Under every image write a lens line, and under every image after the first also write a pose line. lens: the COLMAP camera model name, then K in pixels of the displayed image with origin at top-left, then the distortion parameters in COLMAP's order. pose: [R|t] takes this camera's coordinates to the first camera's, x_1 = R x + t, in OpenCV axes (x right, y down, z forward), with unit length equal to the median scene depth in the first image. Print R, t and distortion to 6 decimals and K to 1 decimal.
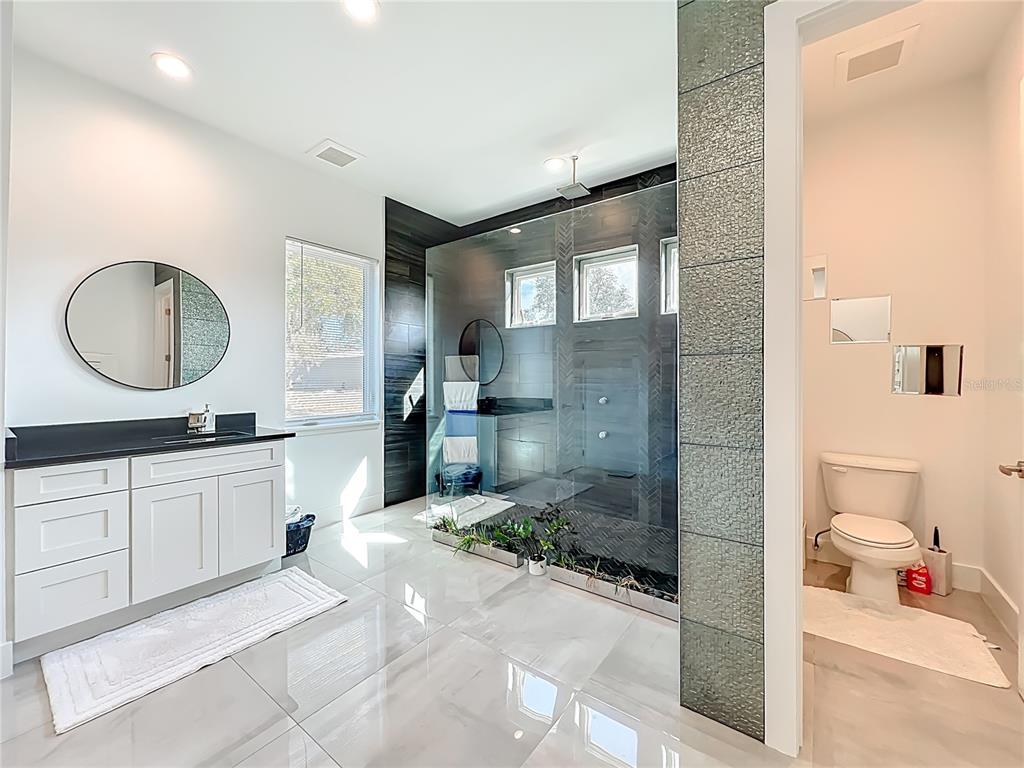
lens RADIAL K [[414.2, 0, 510.8], [0, 414.2, 381.4], [0, 0, 1]] dist [-0.003139, 0.000270]
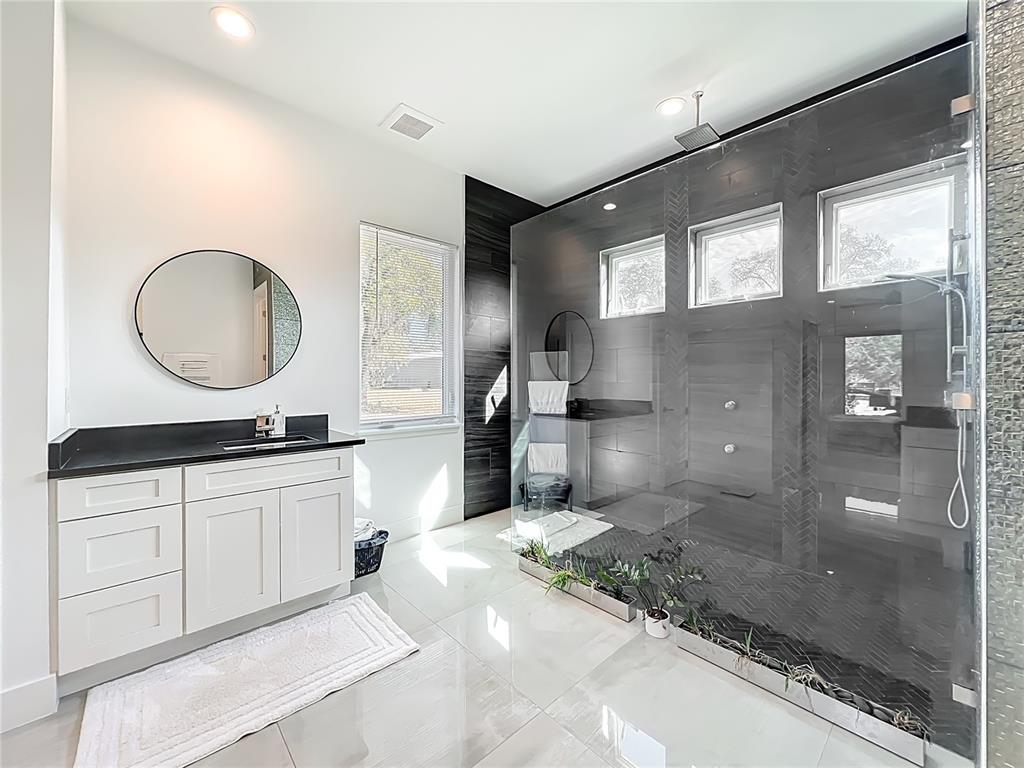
lens RADIAL K [[414.2, 0, 512.3], [0, 414.2, 388.3], [0, 0, 1]] dist [-0.003139, 0.000270]
pose [[0.982752, 0.005253, -0.184852, -0.045048], [-0.001942, 0.999835, 0.018087, 0.000714], [0.184916, -0.017416, 0.982600, 0.163936]]
